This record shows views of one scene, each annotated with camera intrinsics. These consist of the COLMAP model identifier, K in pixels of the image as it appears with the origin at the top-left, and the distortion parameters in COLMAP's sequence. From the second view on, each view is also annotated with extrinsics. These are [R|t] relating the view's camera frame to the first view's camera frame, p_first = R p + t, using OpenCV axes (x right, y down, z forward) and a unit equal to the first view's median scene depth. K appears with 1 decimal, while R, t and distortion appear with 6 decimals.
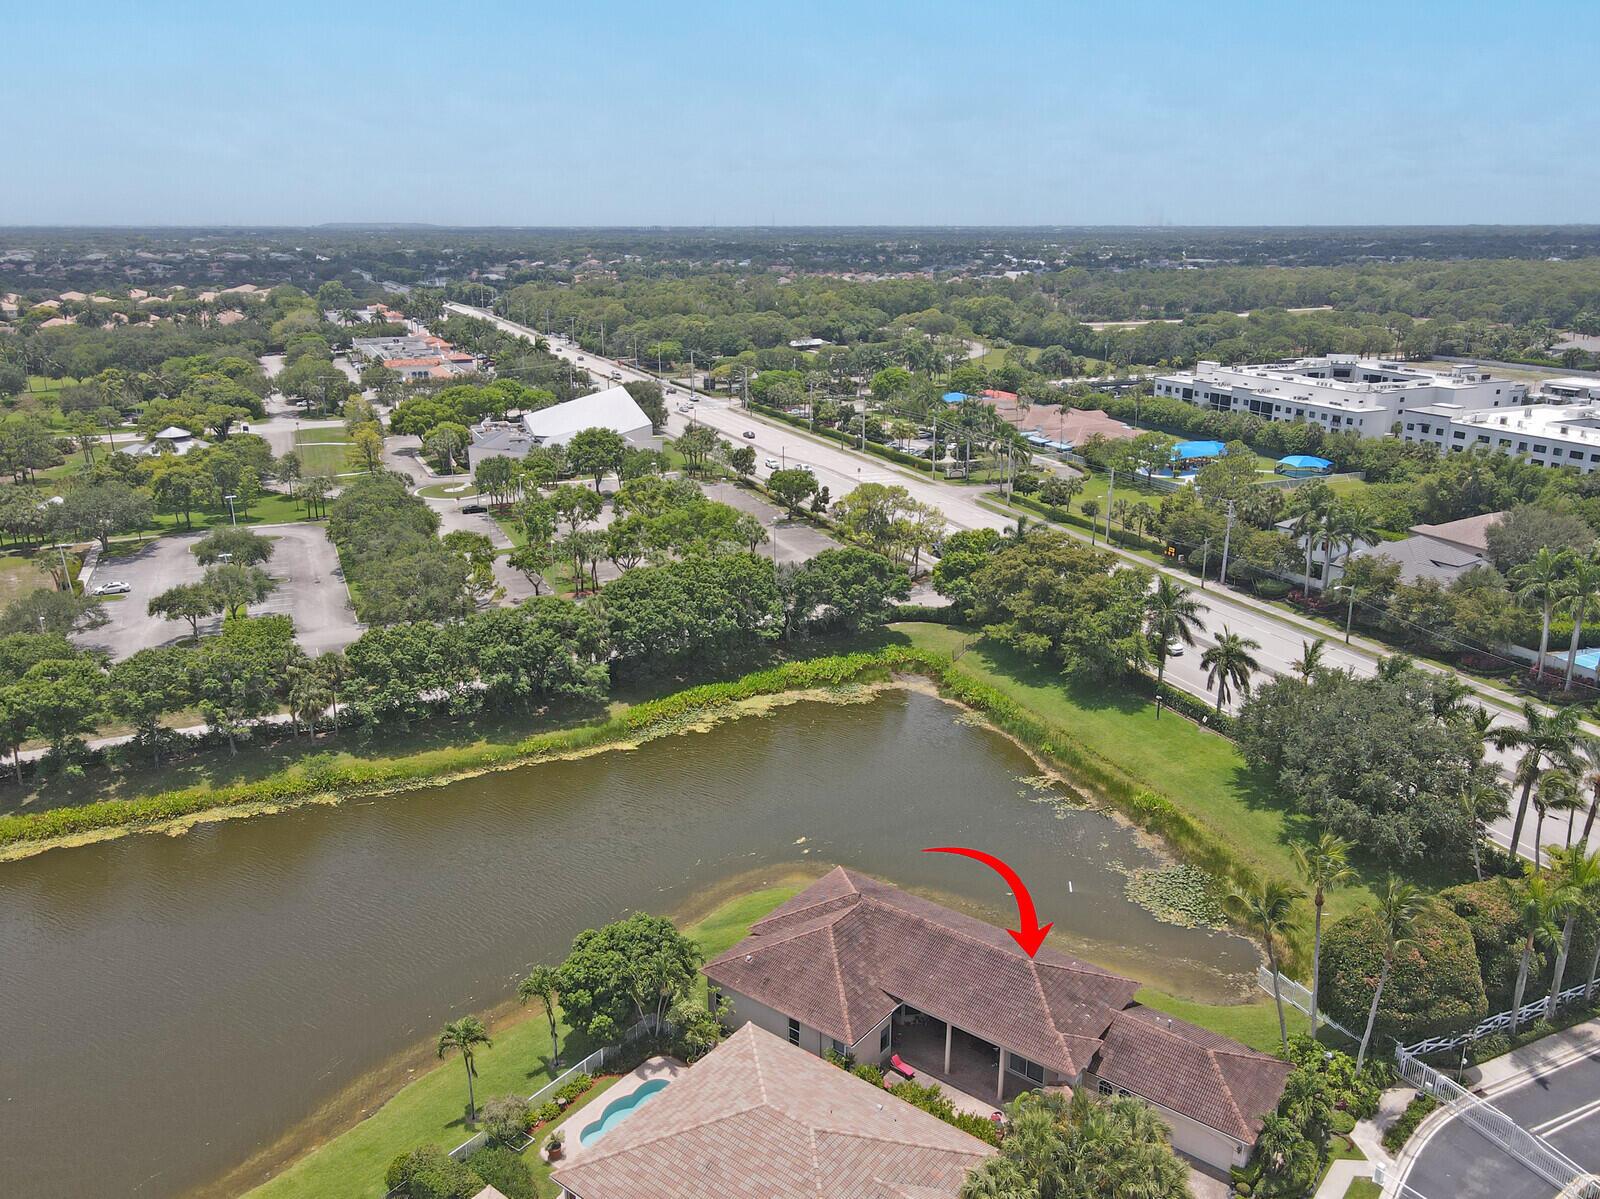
lens RADIAL K [[1191.7, 0, 805.1], [0, 1191.7, 598.9], [0, 0, 1]] dist [-0.007525, 0.037831]
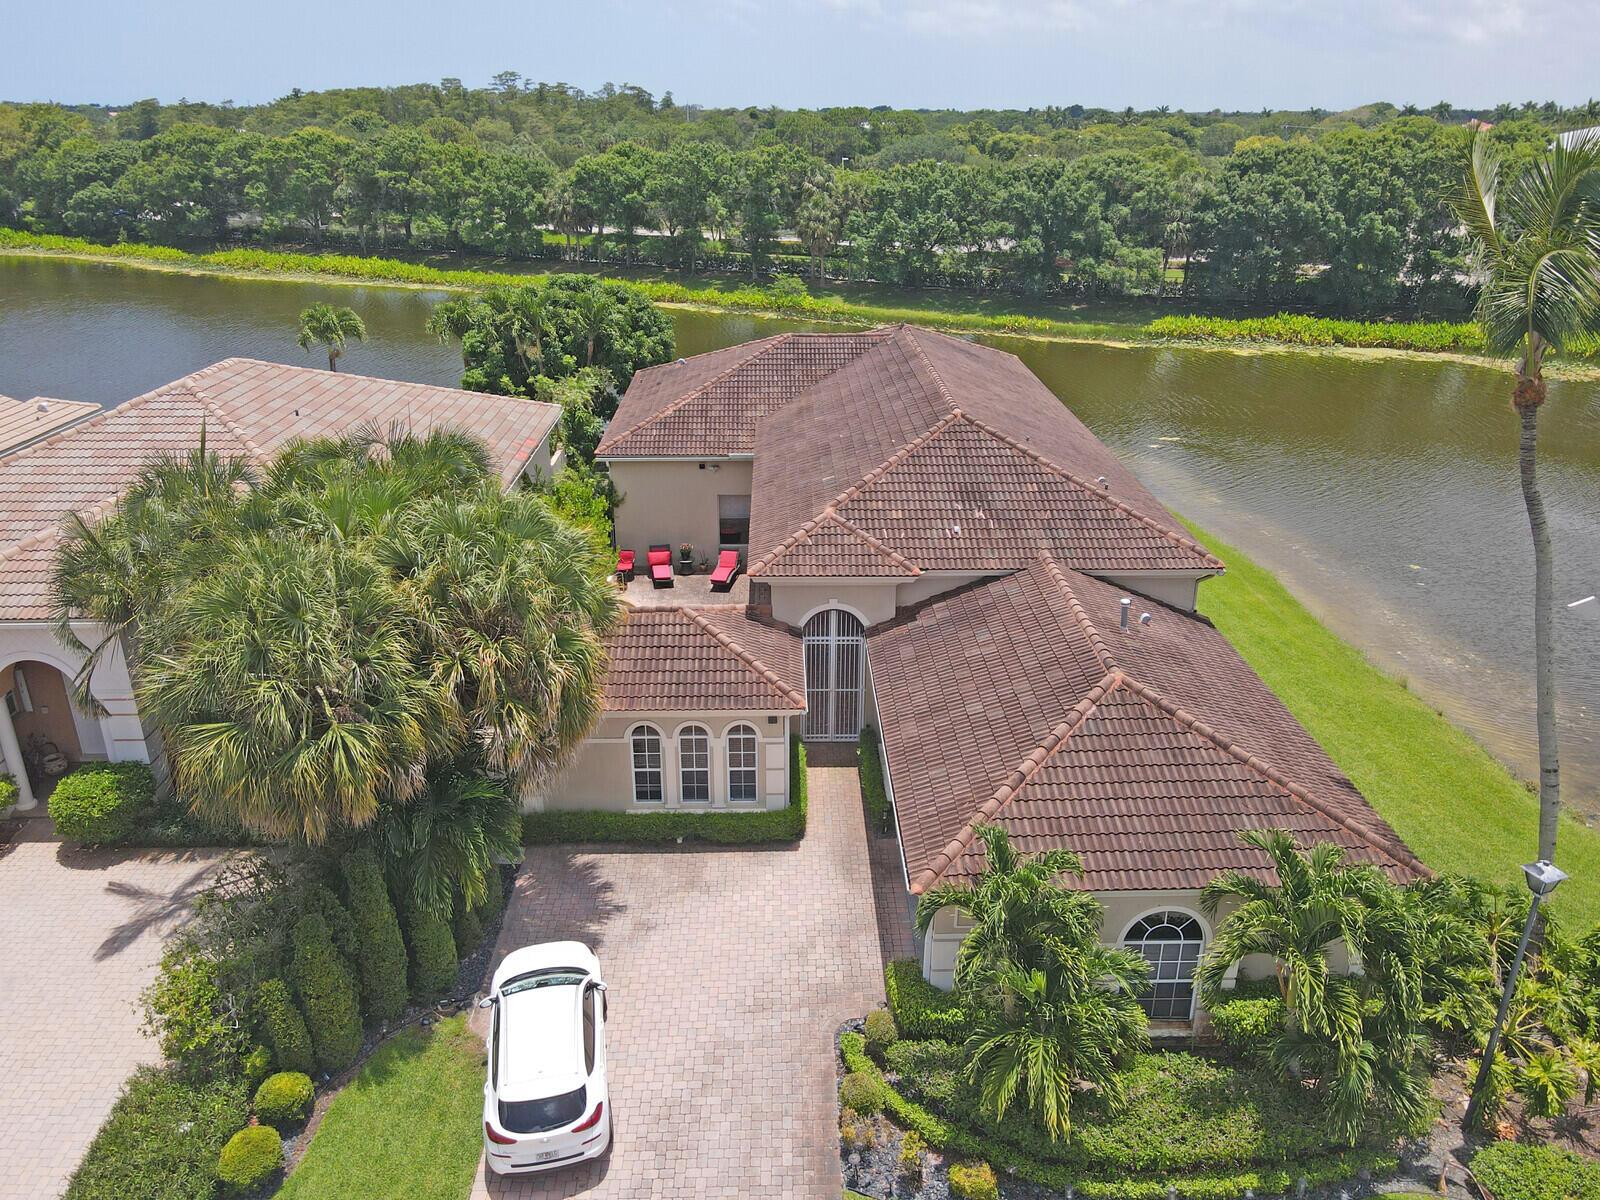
lens RADIAL K [[1174.1, 0, 798.8], [0, 1174.1, 609.2], [0, 0, 1]] dist [0.001807, 0.012618]
pose [[0.627771, 0.308089, -0.714832, 0.253213], [-0.233776, 0.950566, 0.204385, 0.160639], [0.742463, 0.038804, 0.668762, 0.371759]]
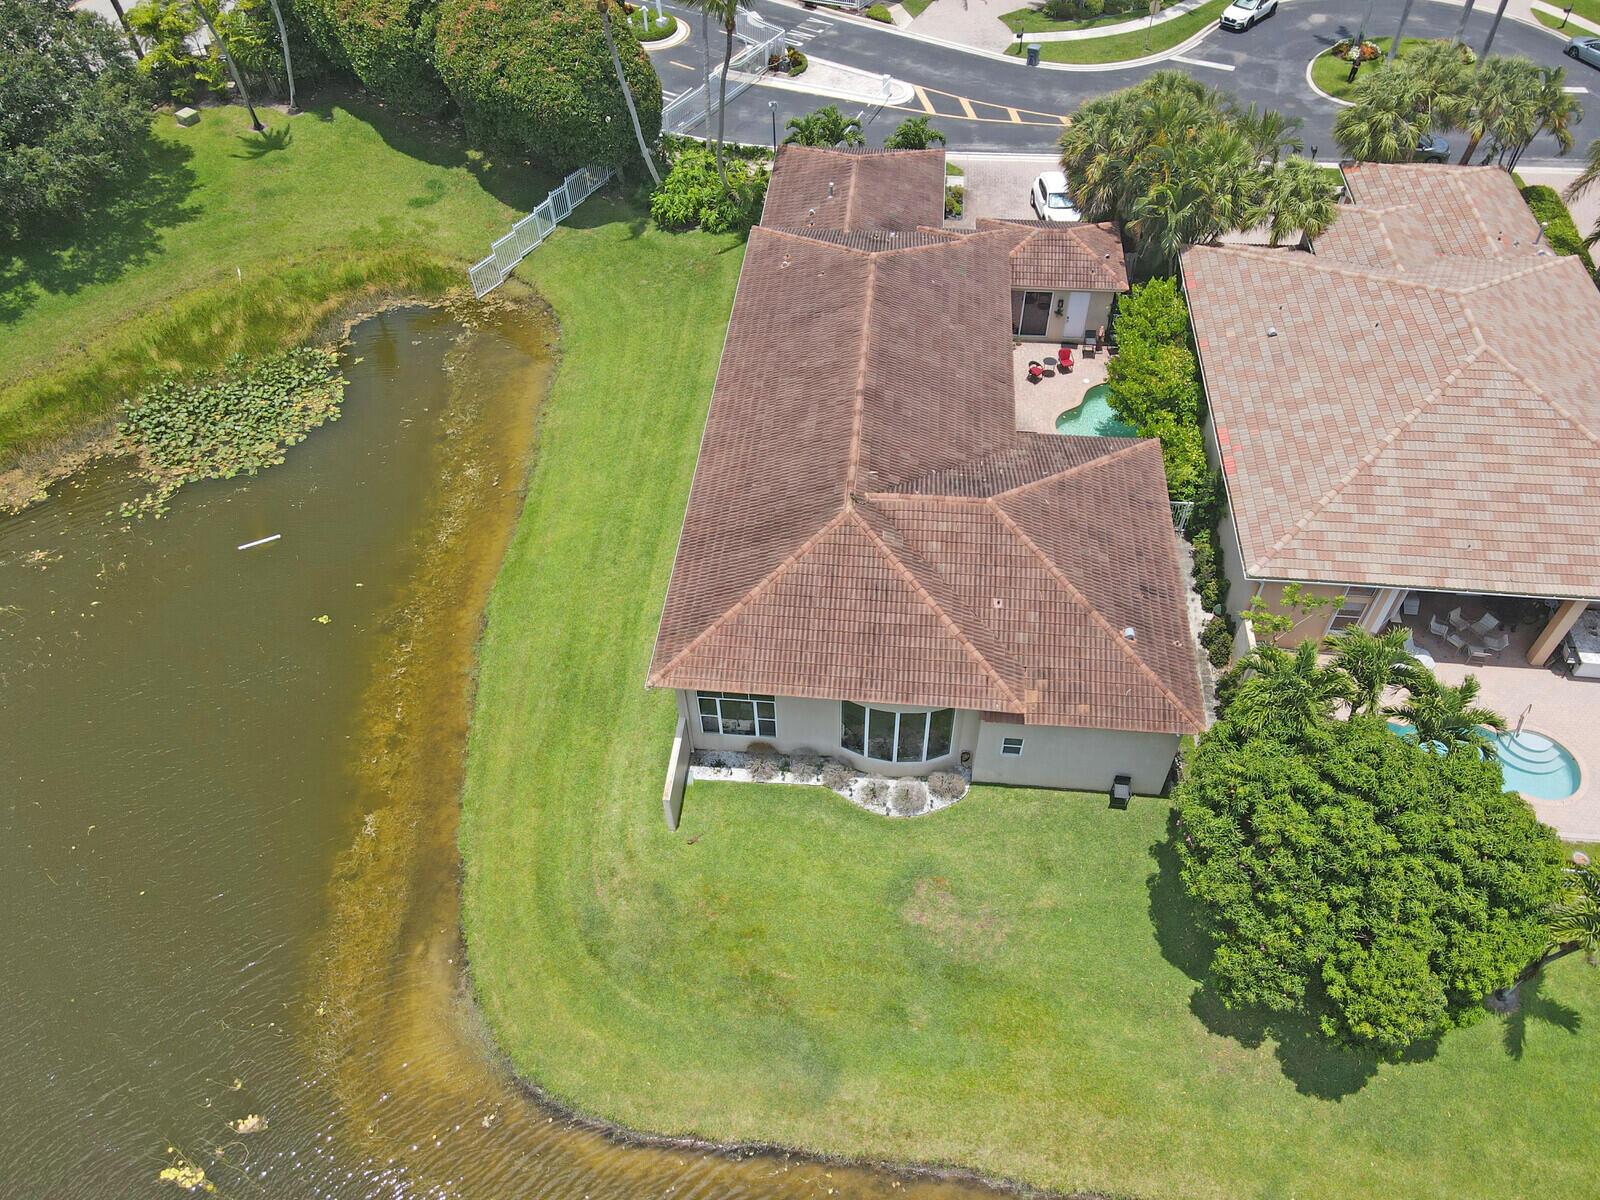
lens RADIAL K [[1176.8, 0, 797.1], [0, 1176.8, 606.4], [0, 0, 1]] dist [-0.004853, 0.032662]
pose [[-0.533530, -0.629952, 0.564363, -0.126770], [0.268773, 0.506400, 0.819342, -0.053496], [-0.801939, 0.588829, -0.100866, 0.641647]]
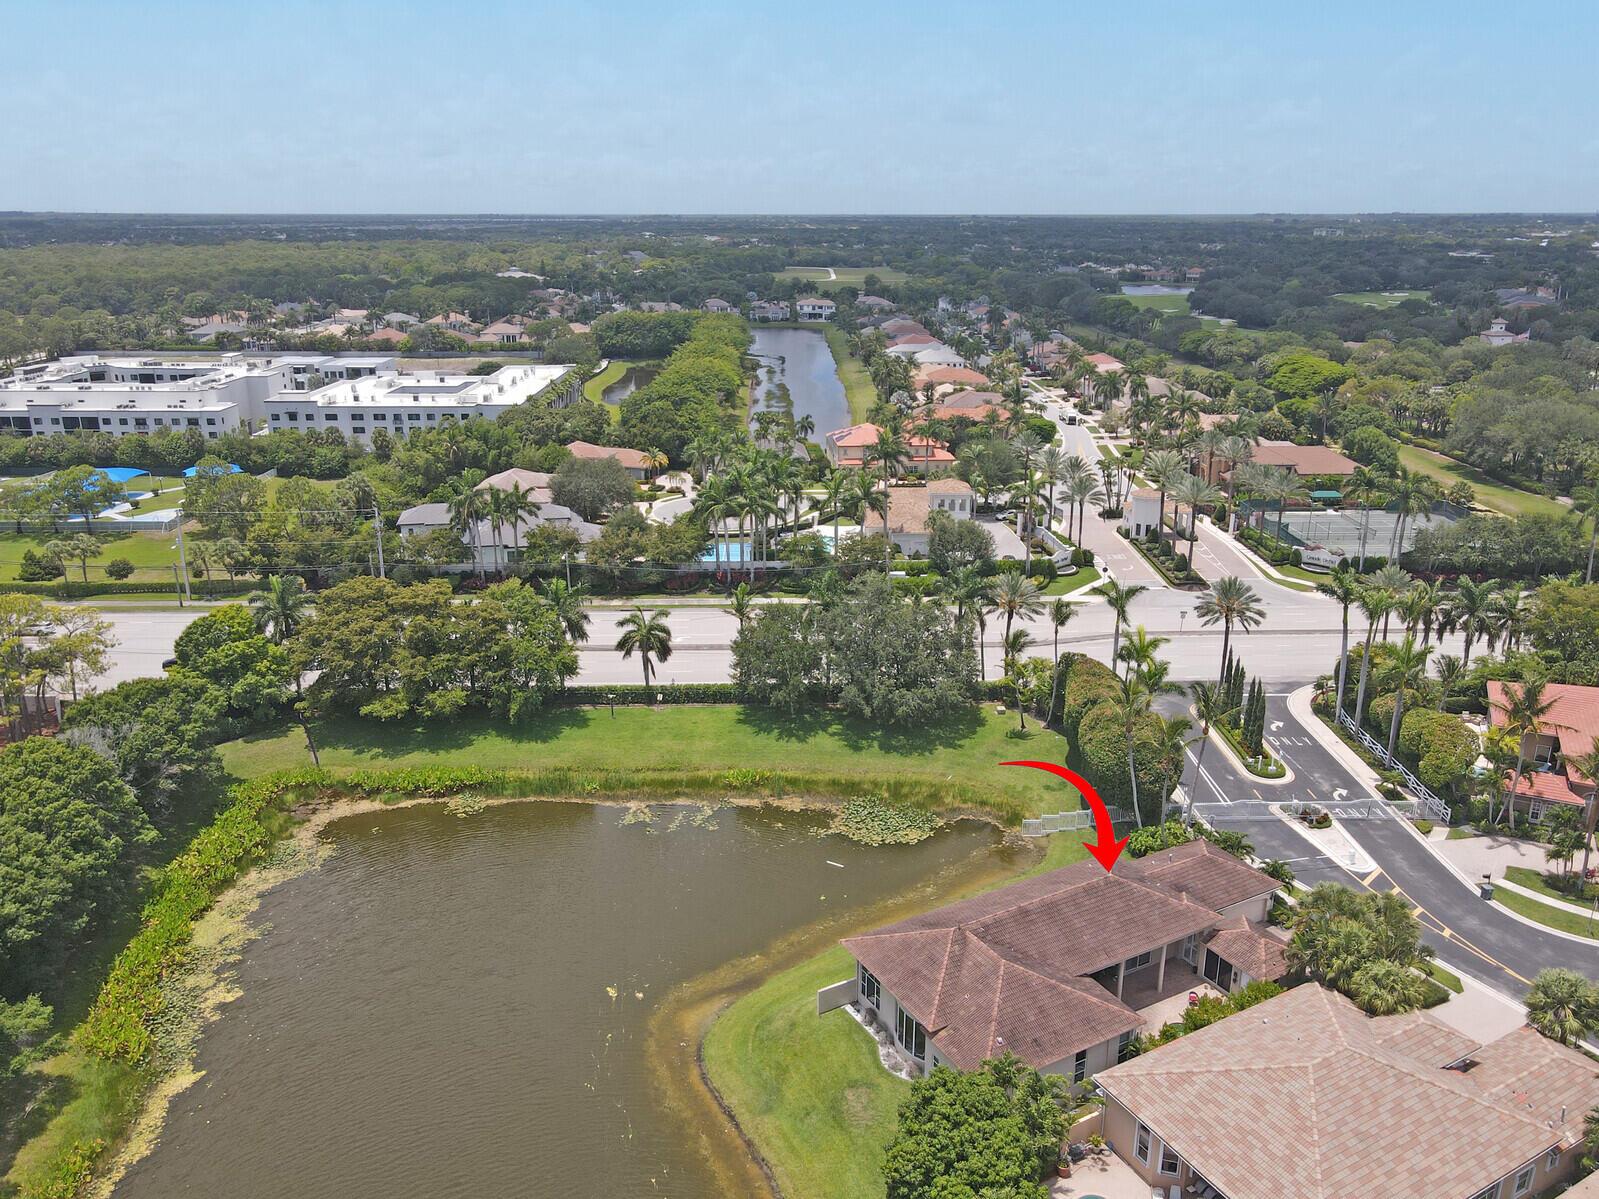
lens RADIAL K [[1197.1, 0, 799.5], [0, 1197.1, 599.5], [0, 0, 1]] dist [-0.007231, 0.015620]
pose [[0.390626, -0.282271, 0.876205, -0.451854], [0.273248, 0.944483, 0.182448, -0.121770], [-0.879060, 0.168153, 0.446069, 0.382384]]
